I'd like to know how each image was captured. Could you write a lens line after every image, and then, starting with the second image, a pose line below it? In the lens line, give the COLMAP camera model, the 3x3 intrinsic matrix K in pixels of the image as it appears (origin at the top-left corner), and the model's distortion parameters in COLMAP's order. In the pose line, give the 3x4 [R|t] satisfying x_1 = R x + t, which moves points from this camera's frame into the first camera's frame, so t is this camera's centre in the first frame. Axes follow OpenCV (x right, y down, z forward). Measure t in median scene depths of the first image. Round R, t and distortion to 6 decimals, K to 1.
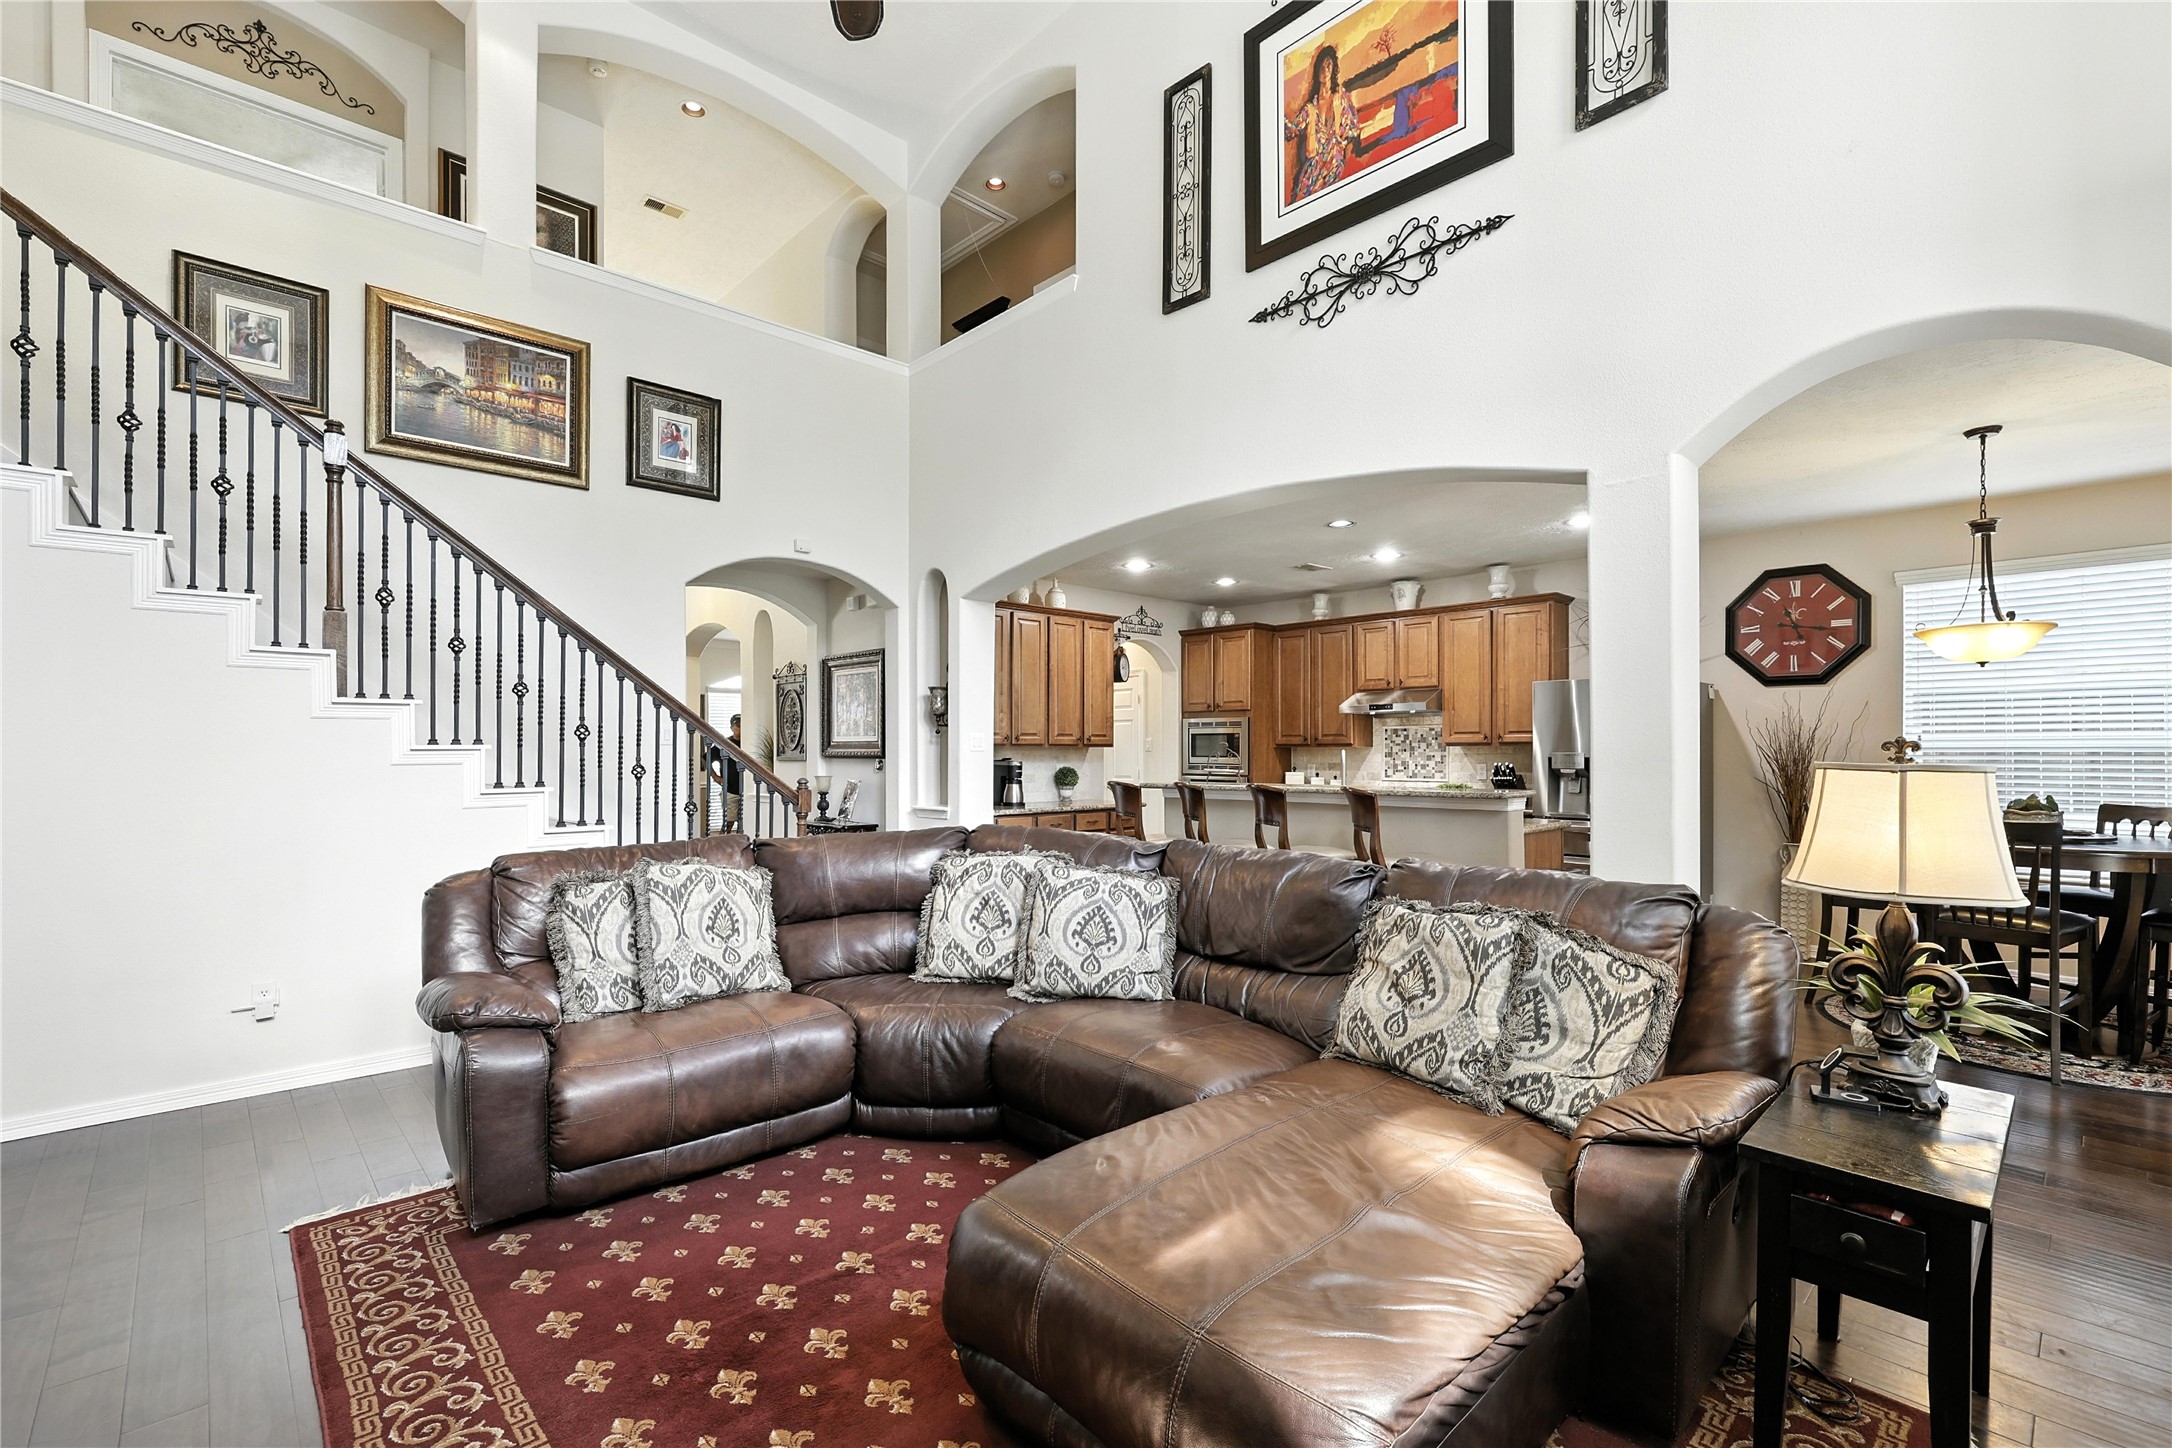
lens RADIAL K [[934.2, 0, 1091.8], [0, 934.2, 733.9], [0, 0, 1]] dist [0.001704, 0.000563]
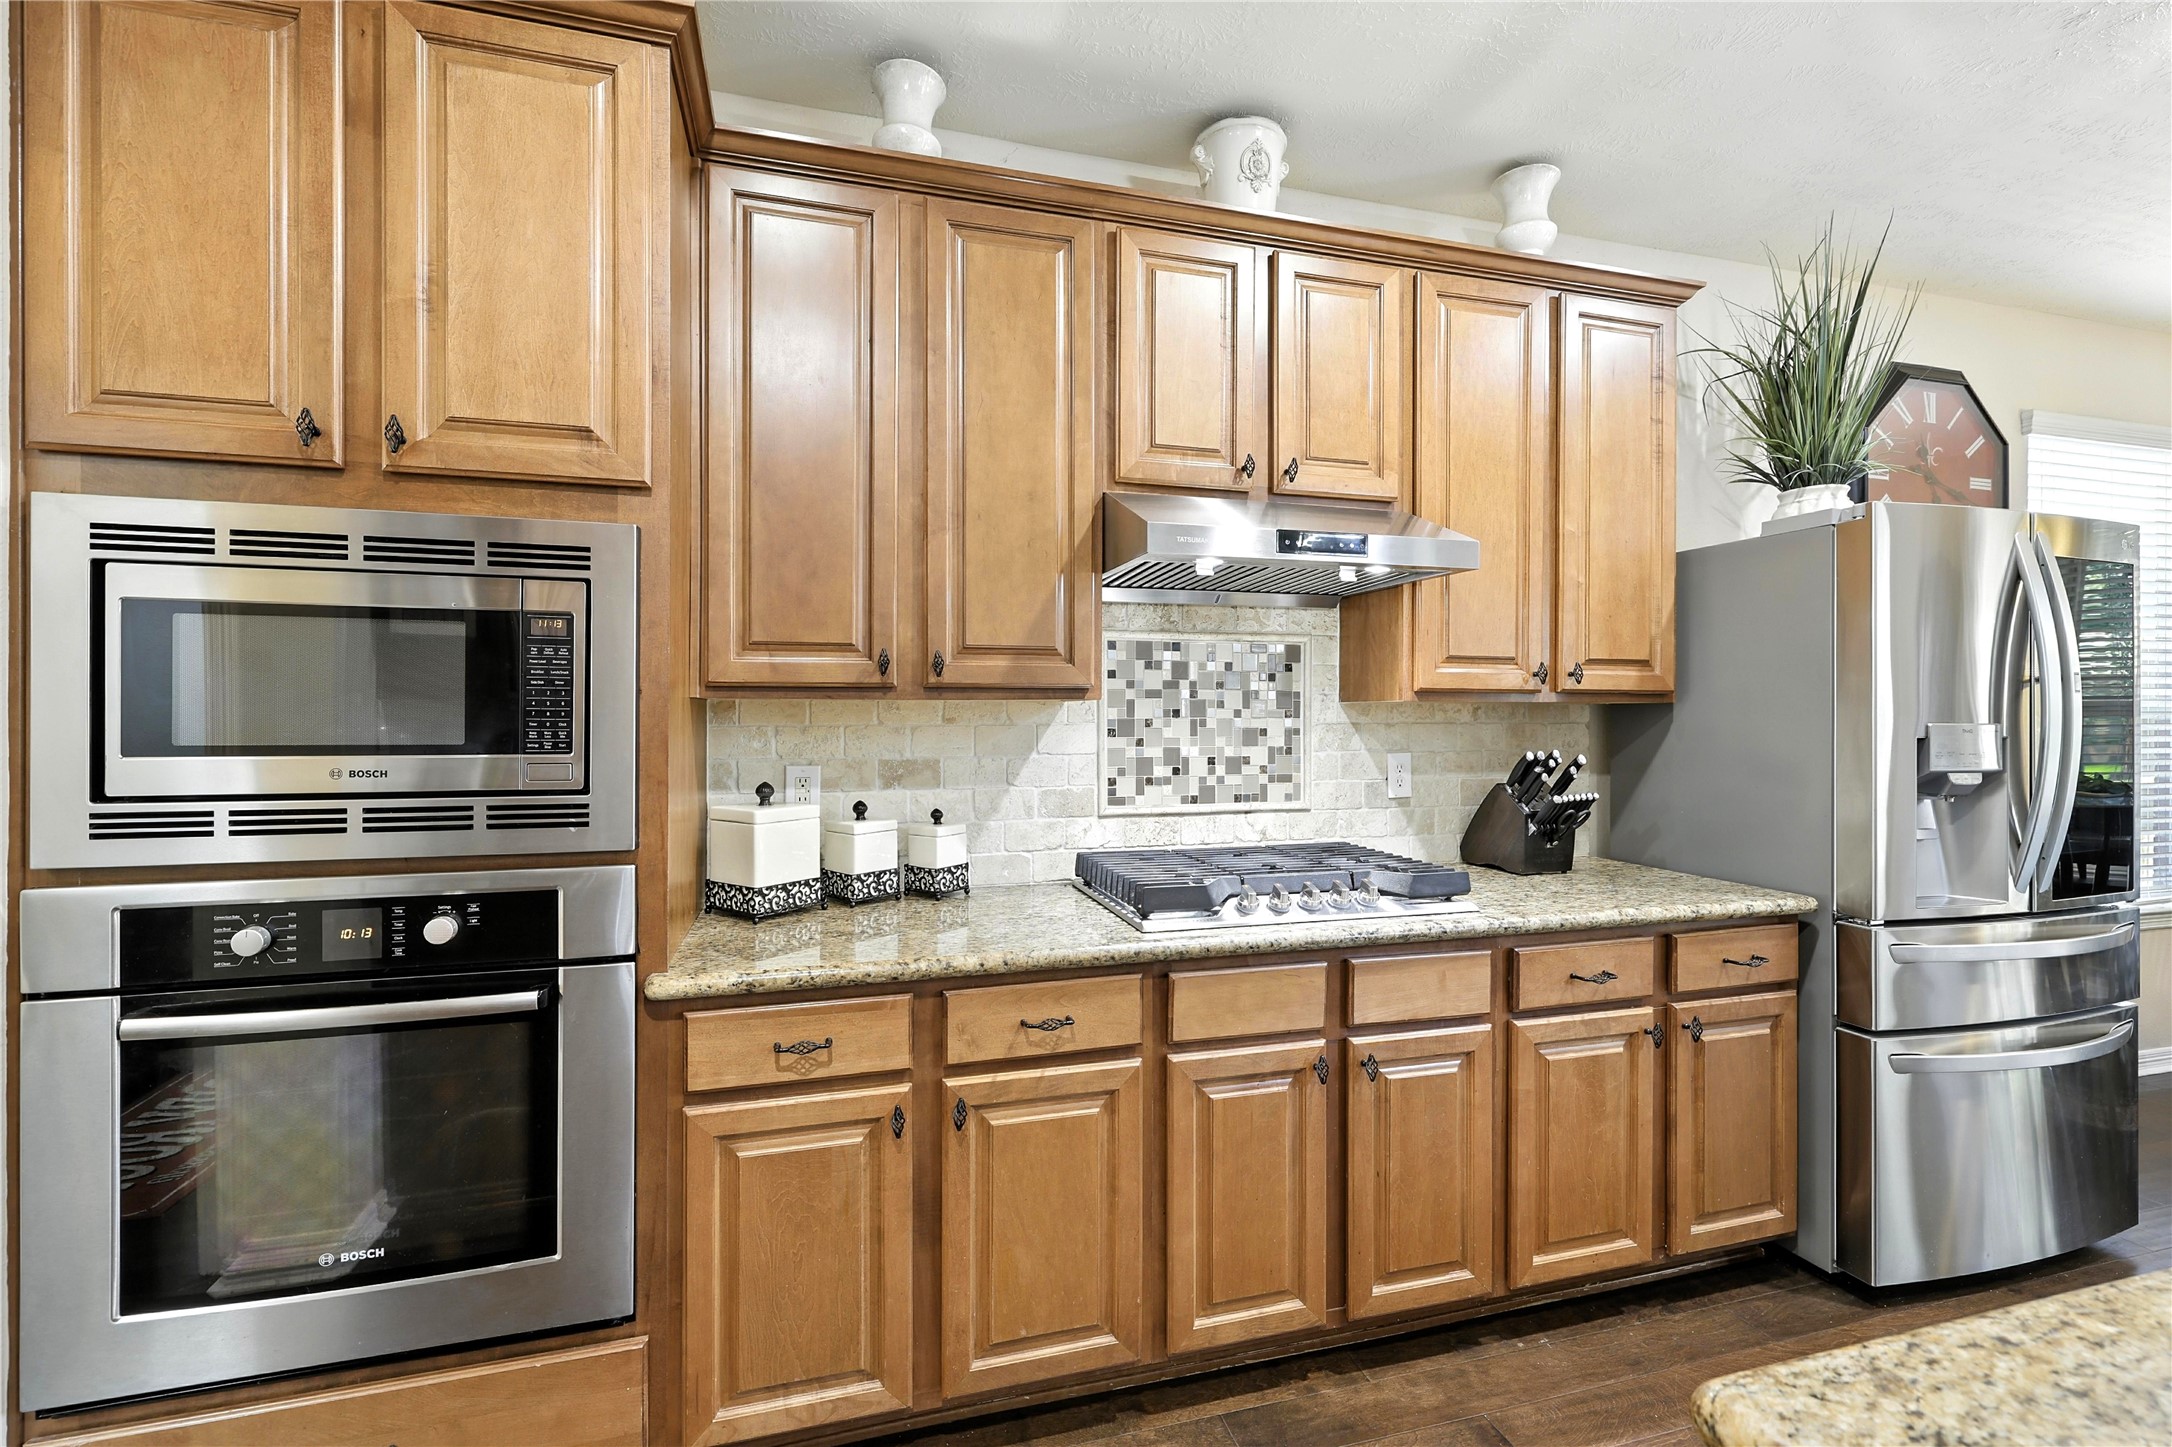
lens RADIAL K [[934.2, 0, 1089.4], [0, 934.2, 716.9], [0, 0, 1]] dist [0.001704, 0.000563]
pose [[0.463764, -0.002105, 0.885957, 0.070187], [-0.018717, 0.999751, 0.012173, 0.021044], [-0.885761, -0.022228, 0.463609, 1.191800]]
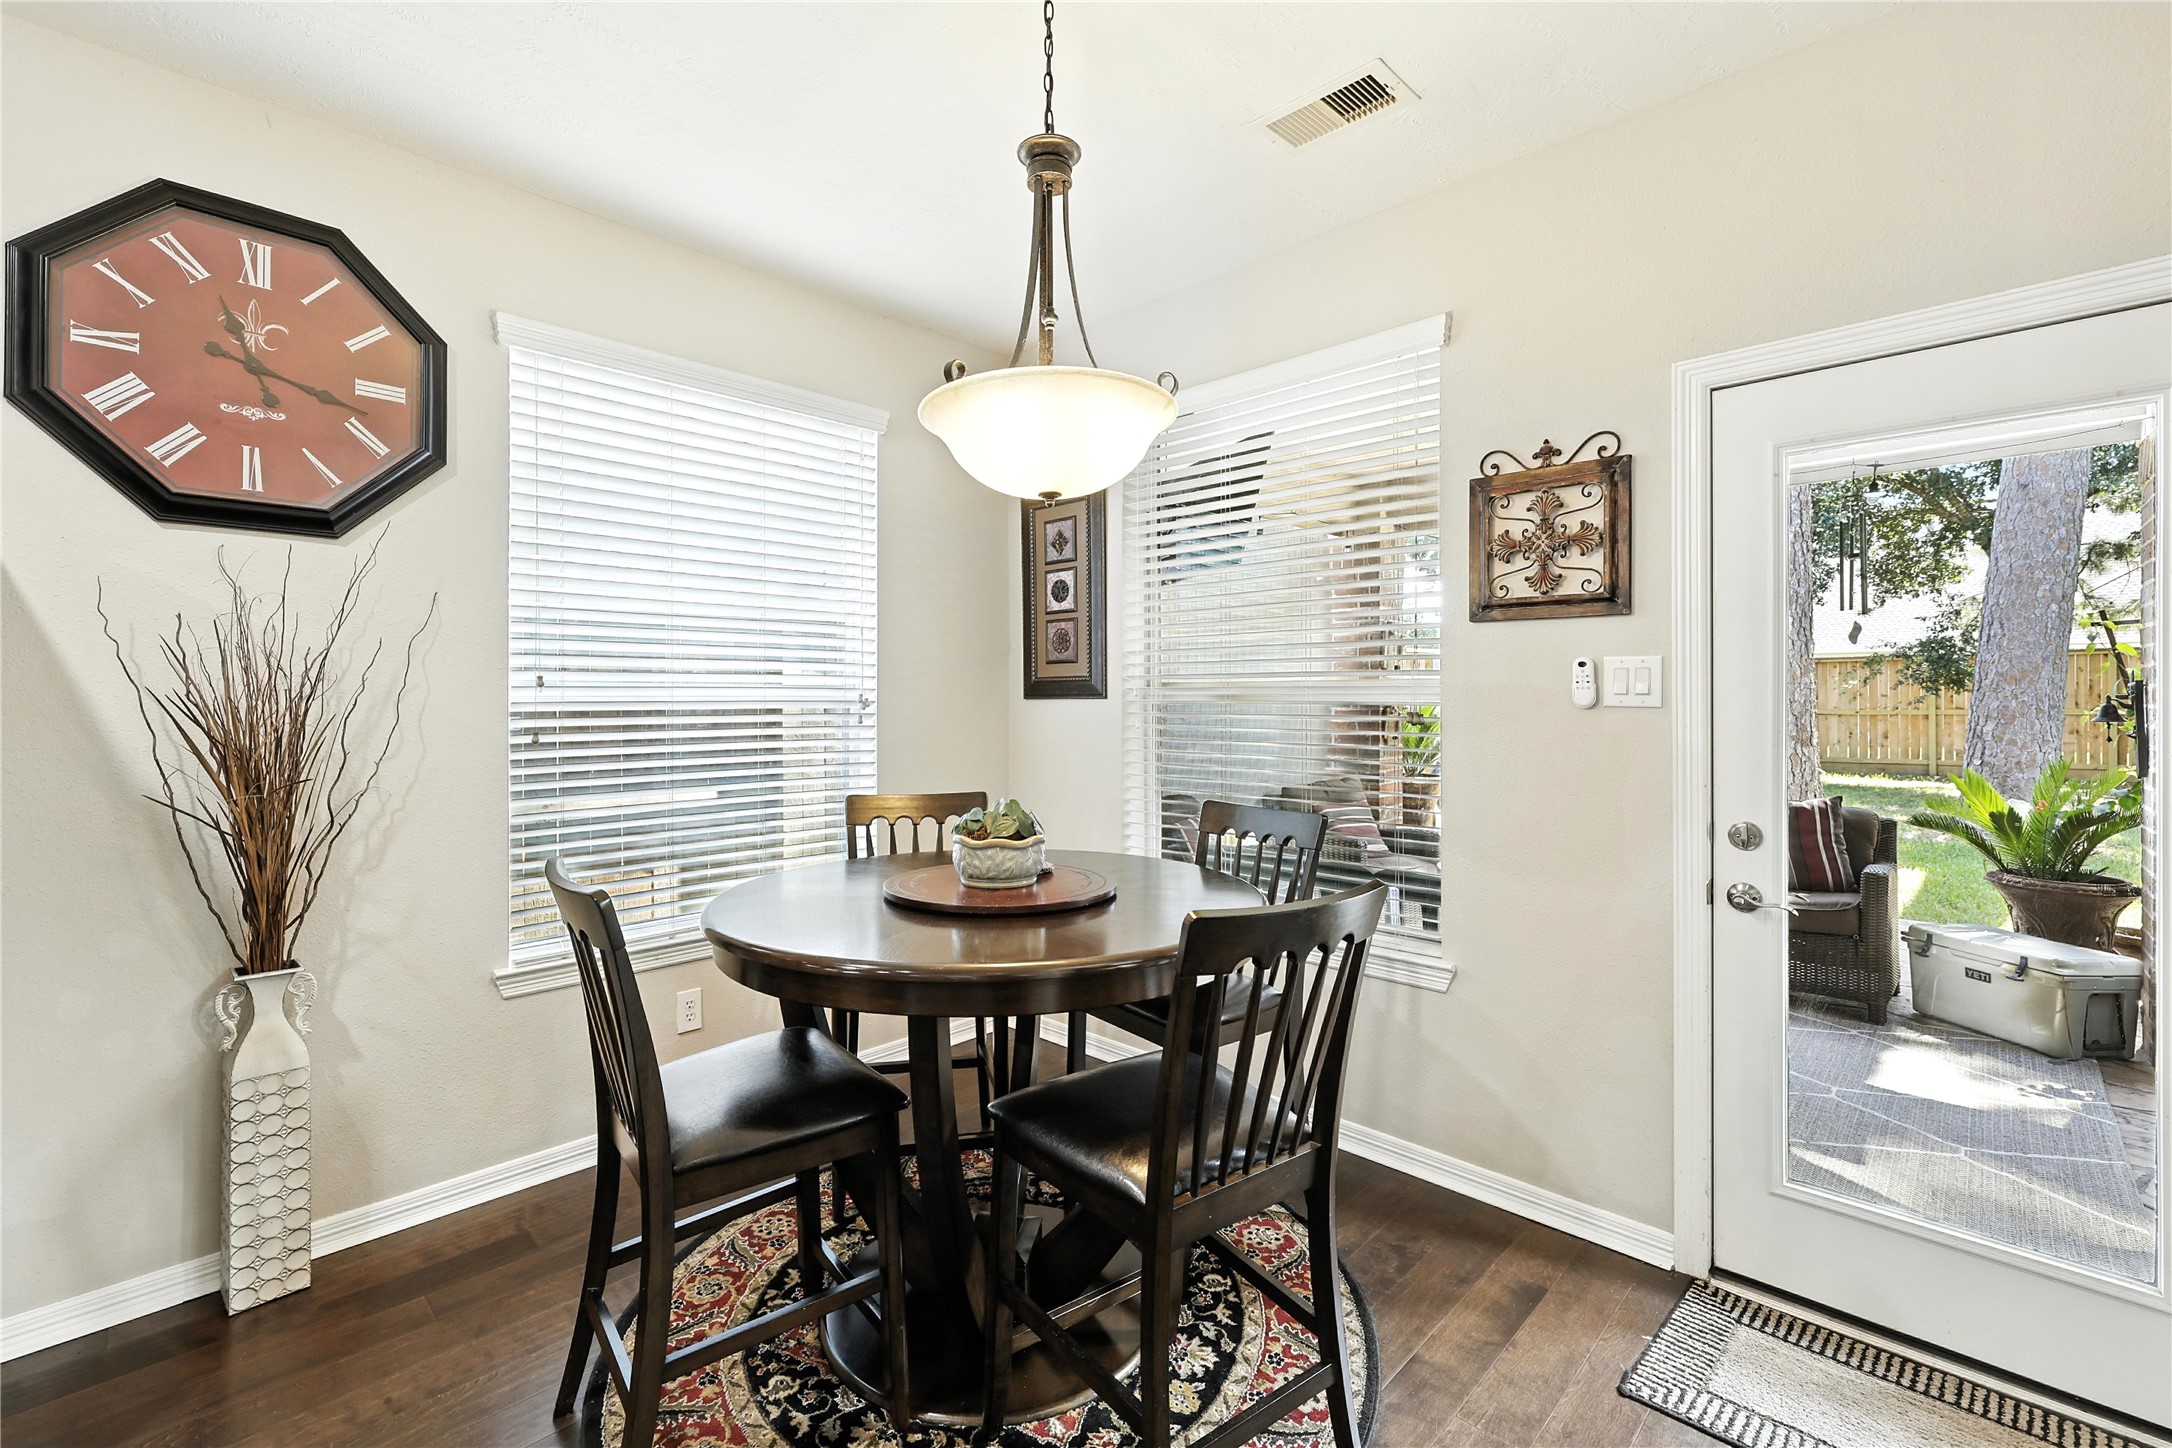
lens RADIAL K [[934.2, 0, 1097.3], [0, 934.2, 704.0], [0, 0, 1]] dist [0.001704, 0.000563]
pose [[-0.049942, -0.001949, 0.998750, 0.379193], [-0.013729, 0.999905, 0.001265, 0.010649], [-0.998658, -0.013649, -0.049964, 0.702573]]
